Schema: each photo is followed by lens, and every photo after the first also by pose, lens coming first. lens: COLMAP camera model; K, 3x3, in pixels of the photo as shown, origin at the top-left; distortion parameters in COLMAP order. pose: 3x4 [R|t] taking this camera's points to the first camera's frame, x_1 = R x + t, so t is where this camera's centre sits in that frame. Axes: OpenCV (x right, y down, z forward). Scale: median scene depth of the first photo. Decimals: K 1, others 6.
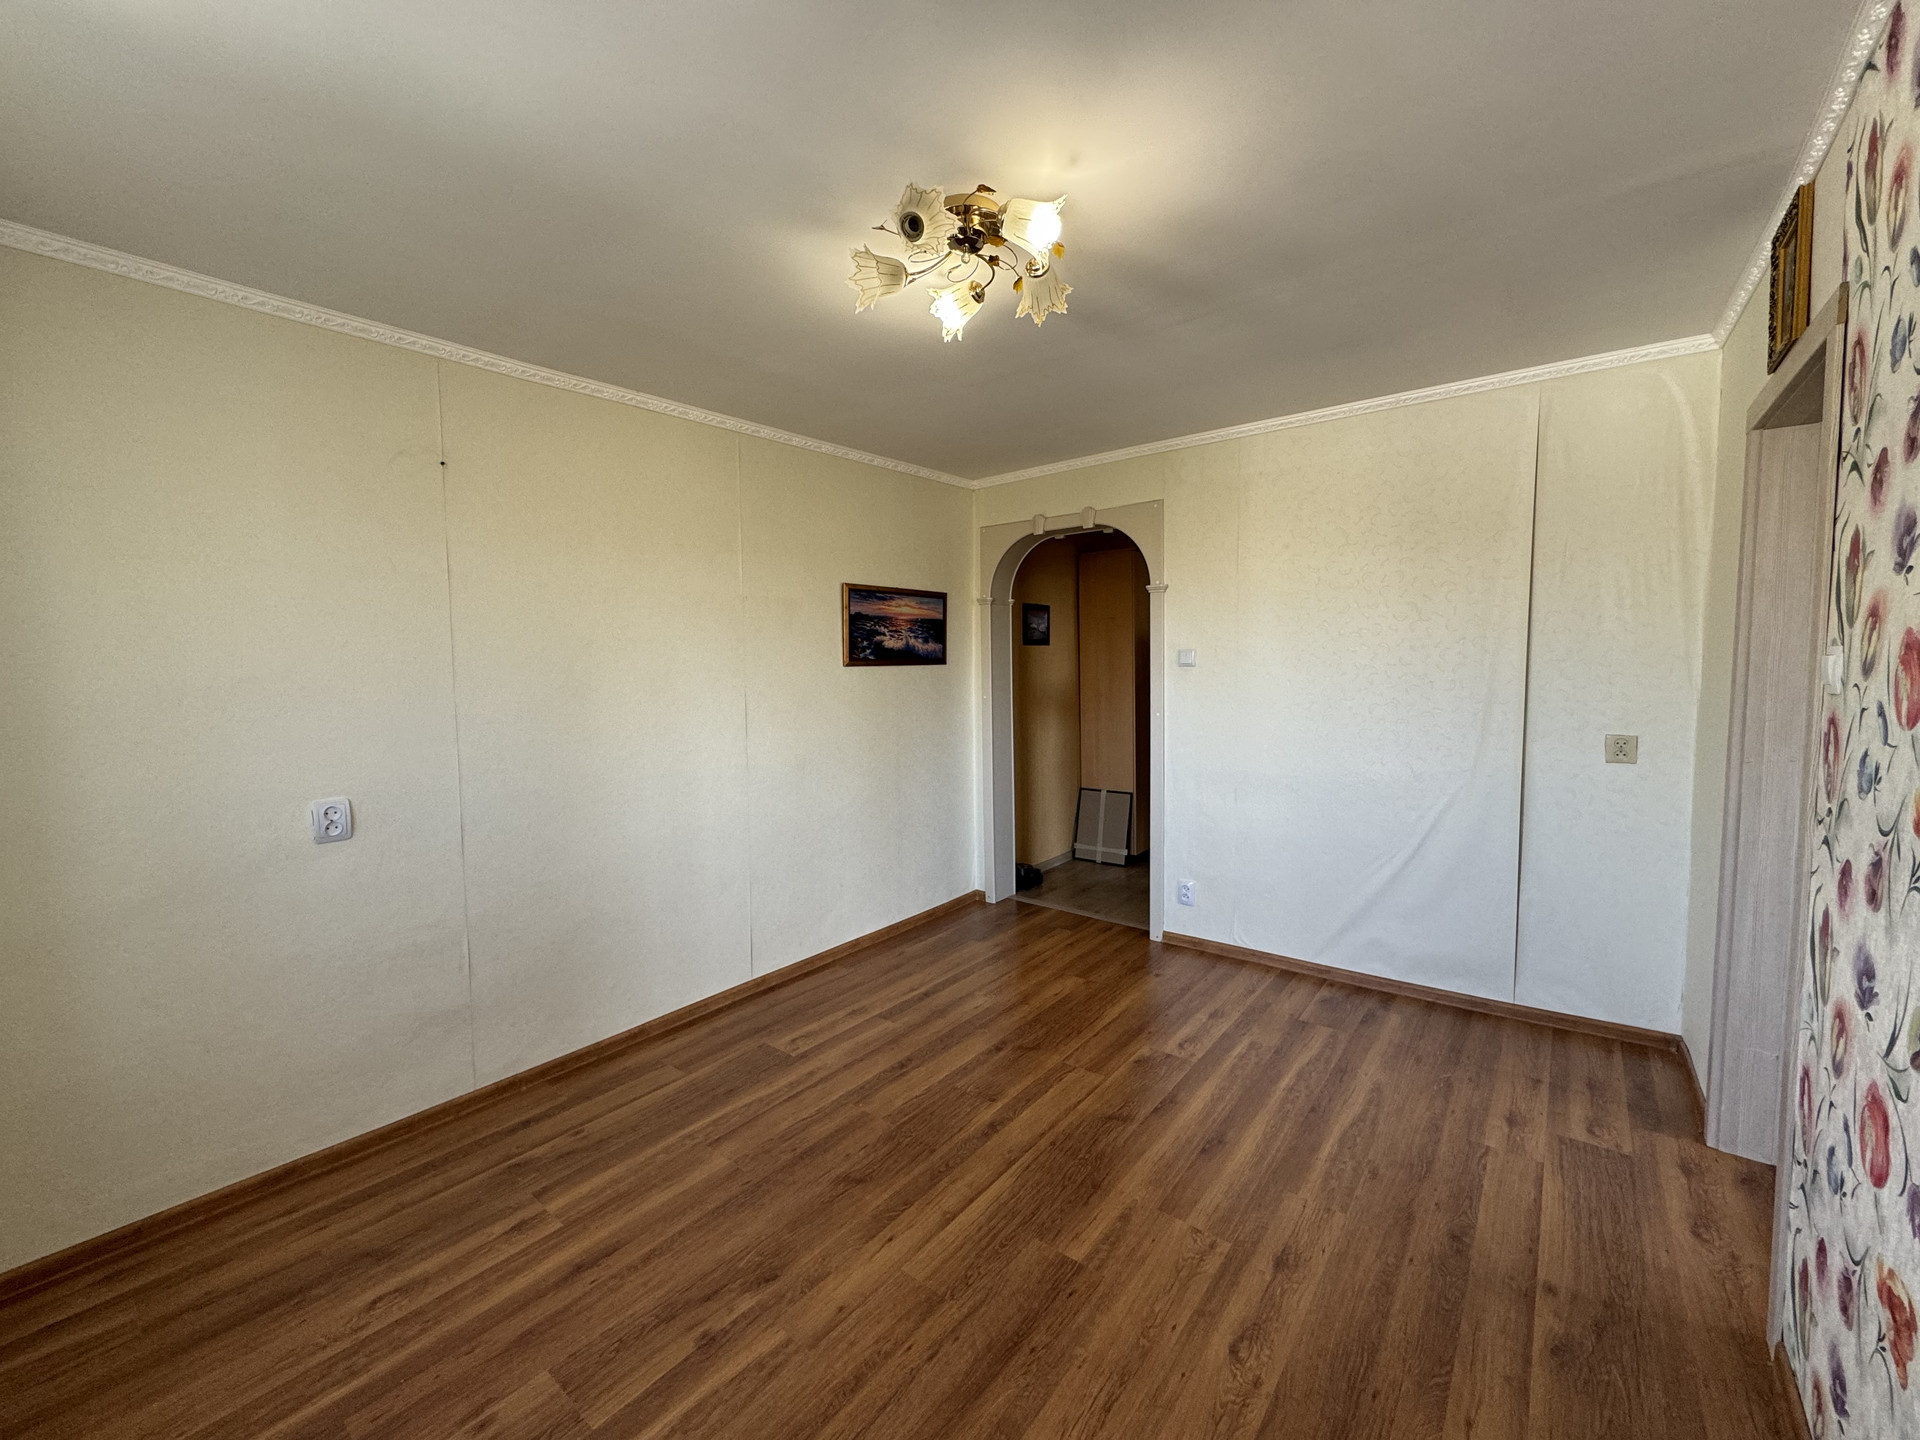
lens RADIAL K [[770.9, 0, 960.0], [0, 770.9, 720.0], [0, 0, 1]] dist [-0.000717, 0.000079]
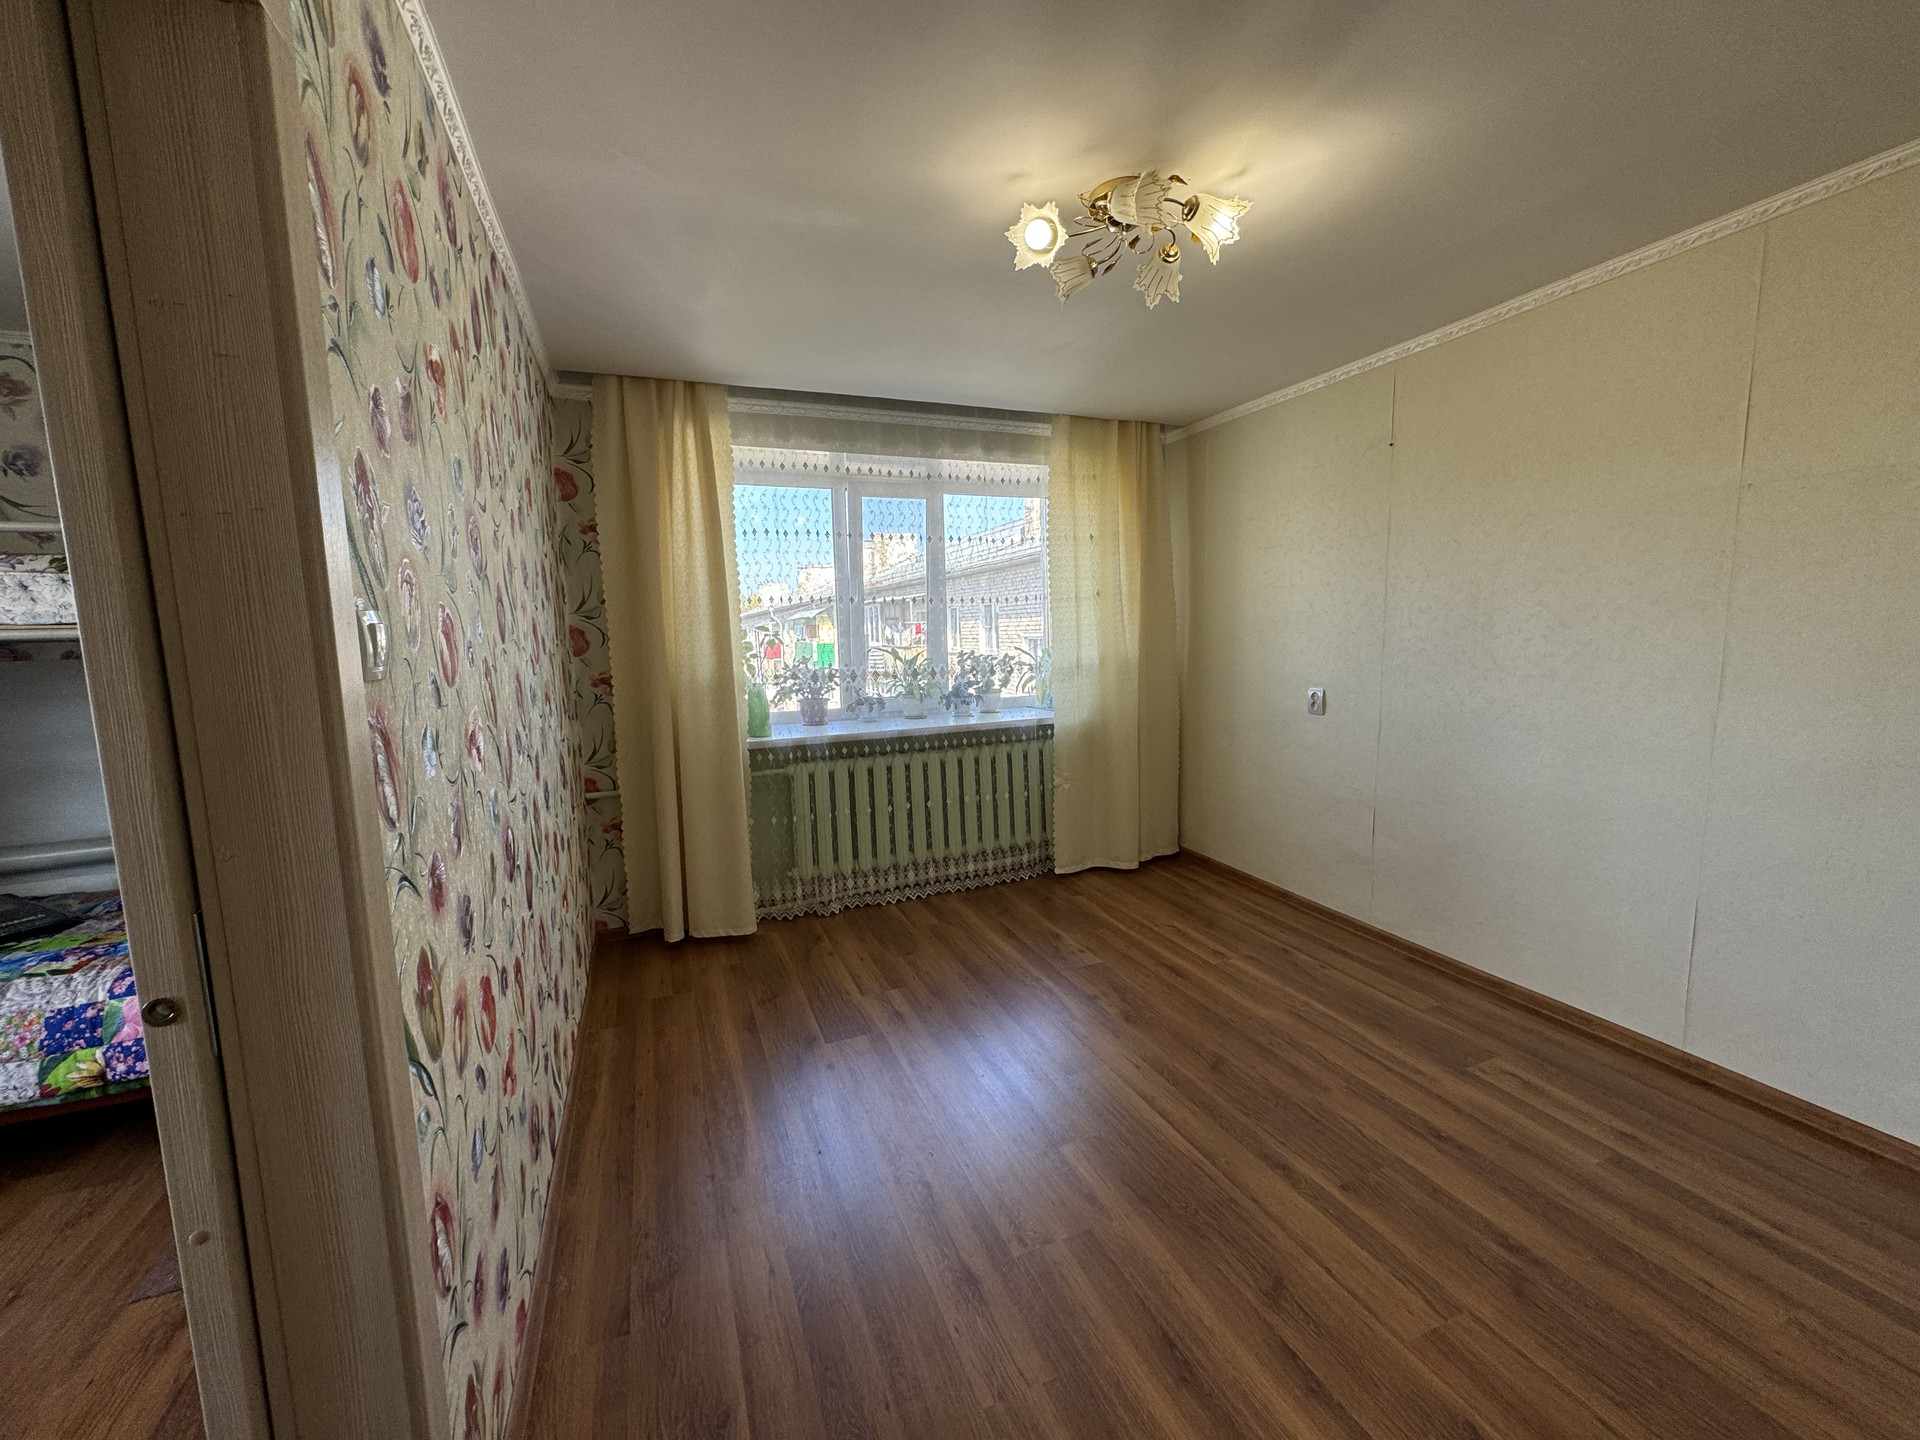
lens RADIAL K [[764.0, 0, 962.6], [0, 764.0, 717.6], [0, 0, 1]] dist [-0.001879, 0.000450]
pose [[-0.486752, 0.133806, -0.863231, 0.728119], [-0.033422, 0.984623, 0.171468, -0.065968], [0.872900, 0.112313, -0.474796, 0.884167]]
